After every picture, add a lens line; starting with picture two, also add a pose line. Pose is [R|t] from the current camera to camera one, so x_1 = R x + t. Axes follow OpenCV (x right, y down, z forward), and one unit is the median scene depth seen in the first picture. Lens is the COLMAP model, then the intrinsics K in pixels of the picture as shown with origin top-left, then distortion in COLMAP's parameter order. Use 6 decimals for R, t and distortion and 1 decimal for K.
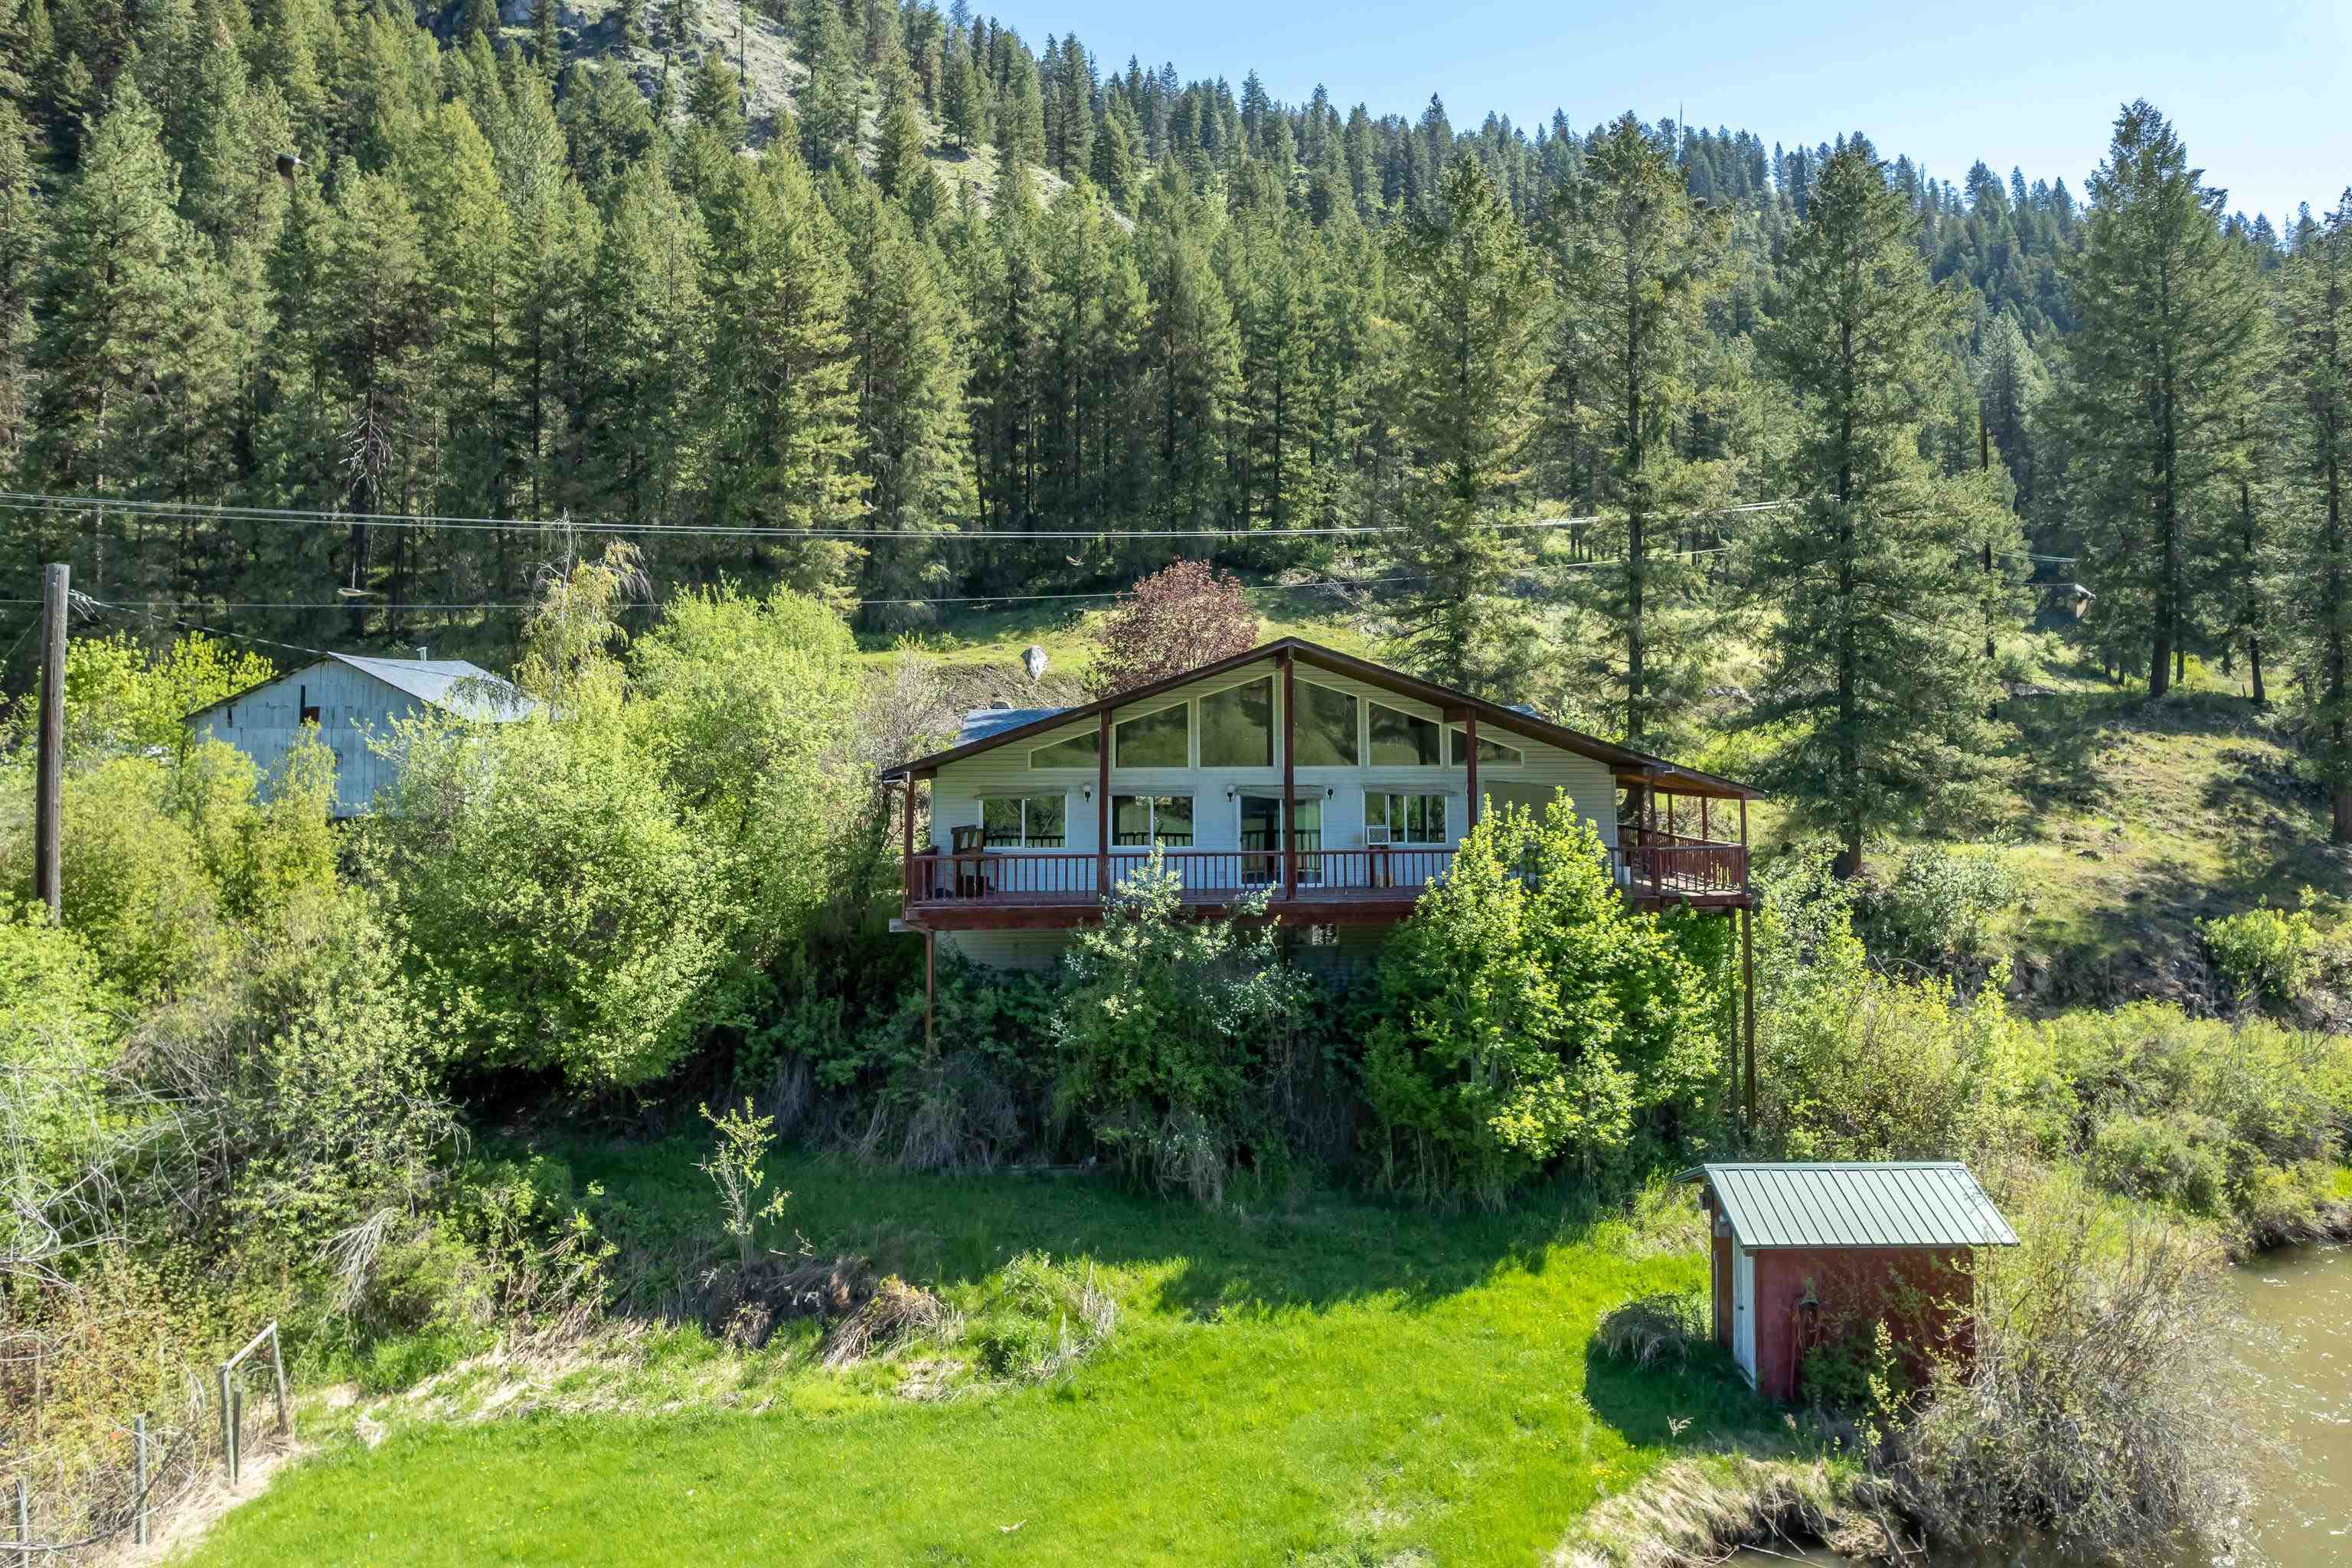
lens RADIAL K [[1560.1, 0, 1297.2], [0, 1560.1, 608.6], [0, 0, 1]] dist [-0.038562, -0.000079]
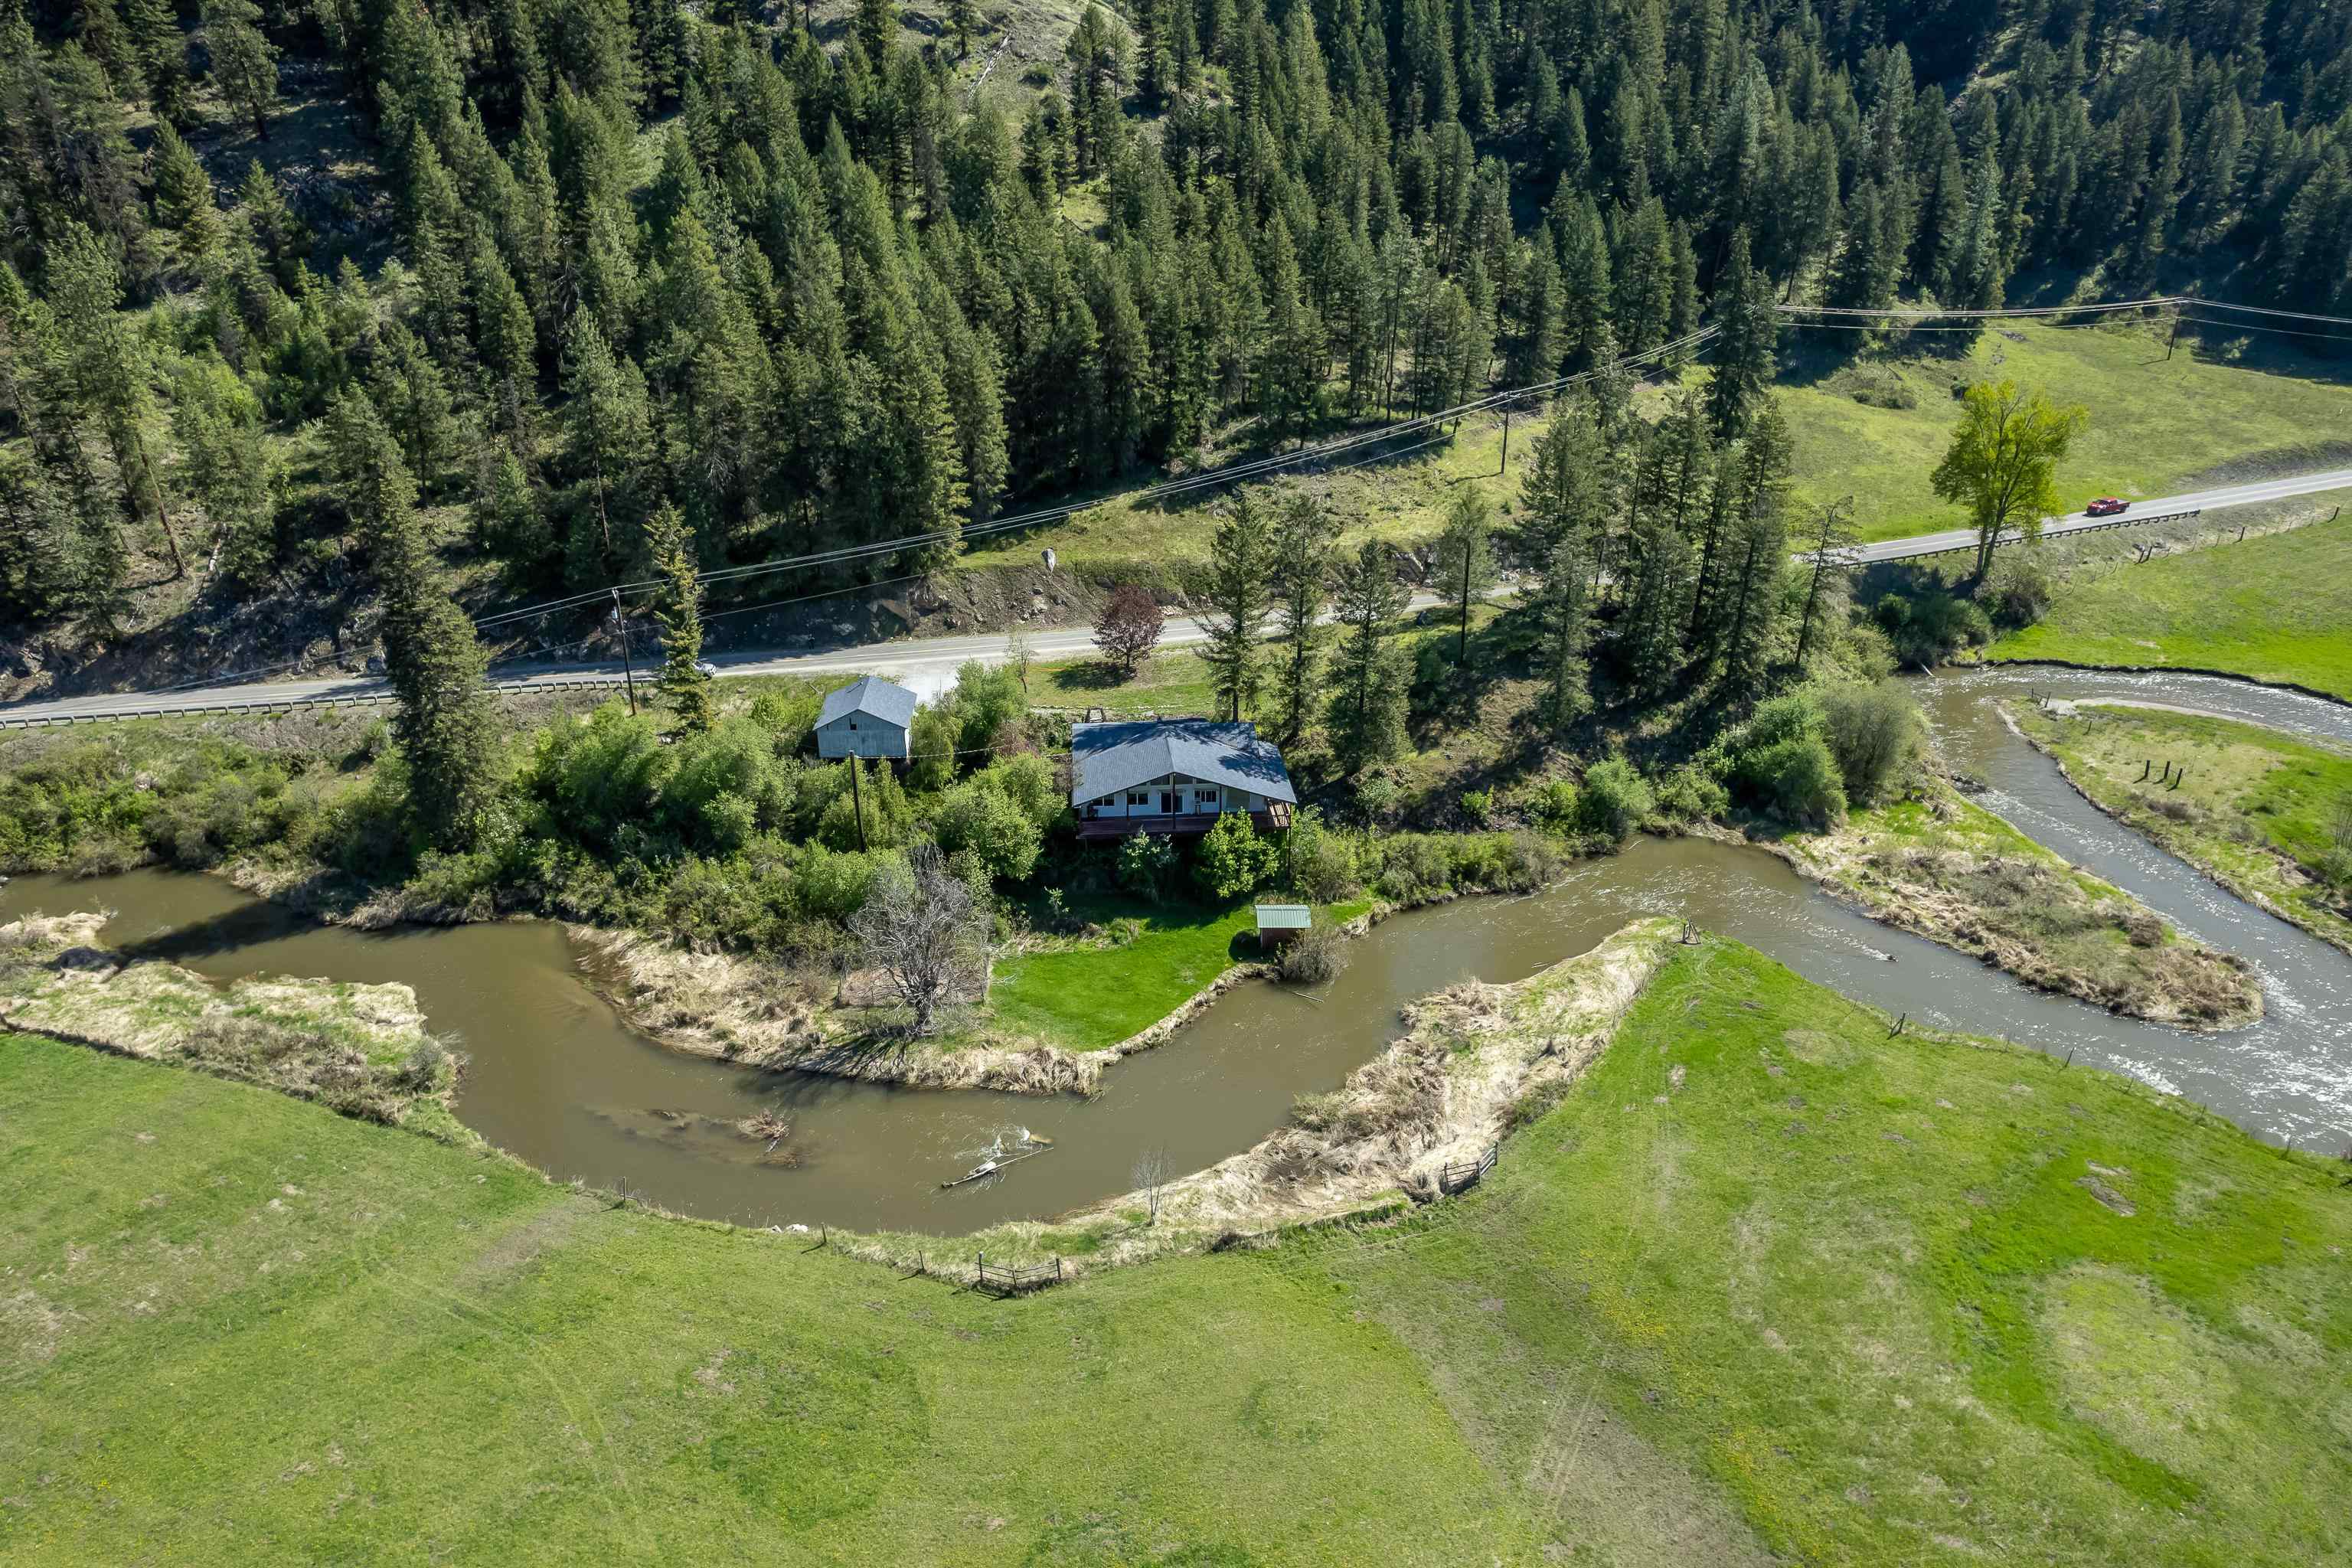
lens RADIAL K [[1504.3, 0, 1152.0], [0, 1504.3, 781.2], [0, 0, 1]] dist [-0.059195, 0.048467]
pose [[0.999701, 0.004078, -0.024091, 0.033454], [0.007829, 0.880525, 0.473936, -1.853433], [0.023145, -0.473983, 0.880230, -2.479374]]
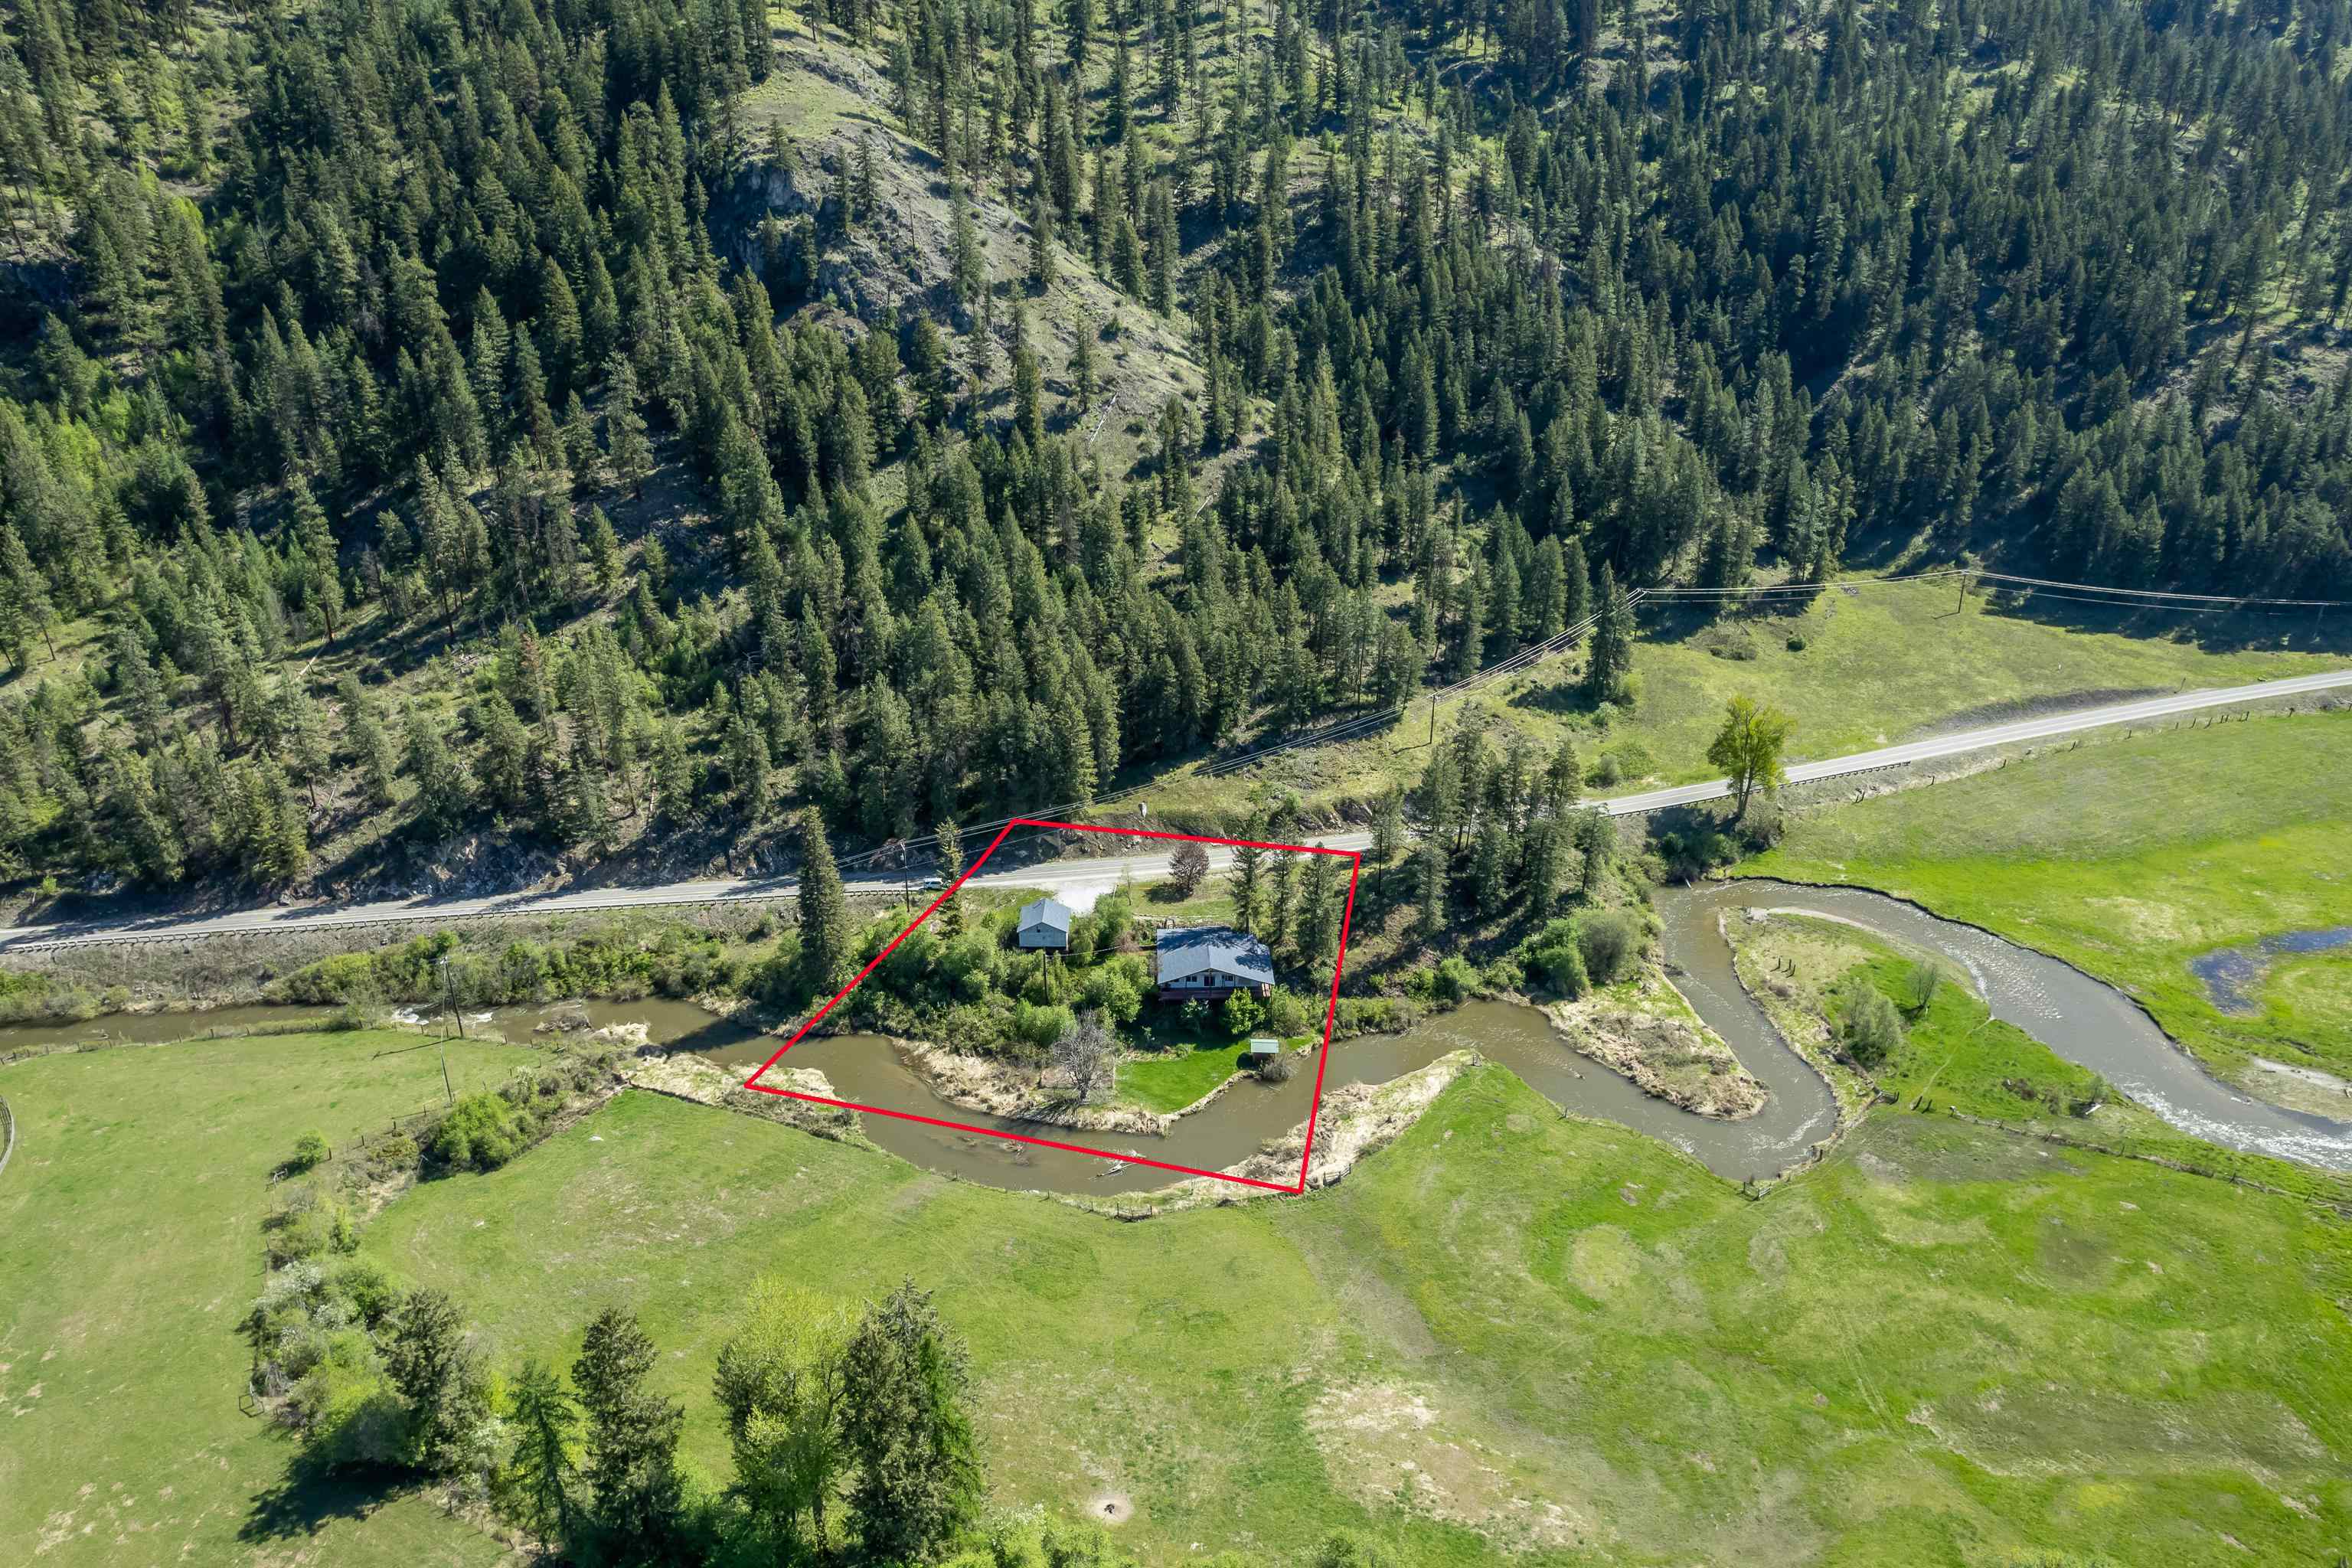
lens RADIAL K [[1492.9, 0, 1147.8], [0, 1492.9, 779.7], [0, 0, 1]] dist [-0.040082, -0.000925]
pose [[0.997223, 0.022664, -0.070936, 0.196755], [0.011867, 0.892029, 0.451822, -4.312592], [0.073517, -0.451409, 0.889284, -5.349745]]
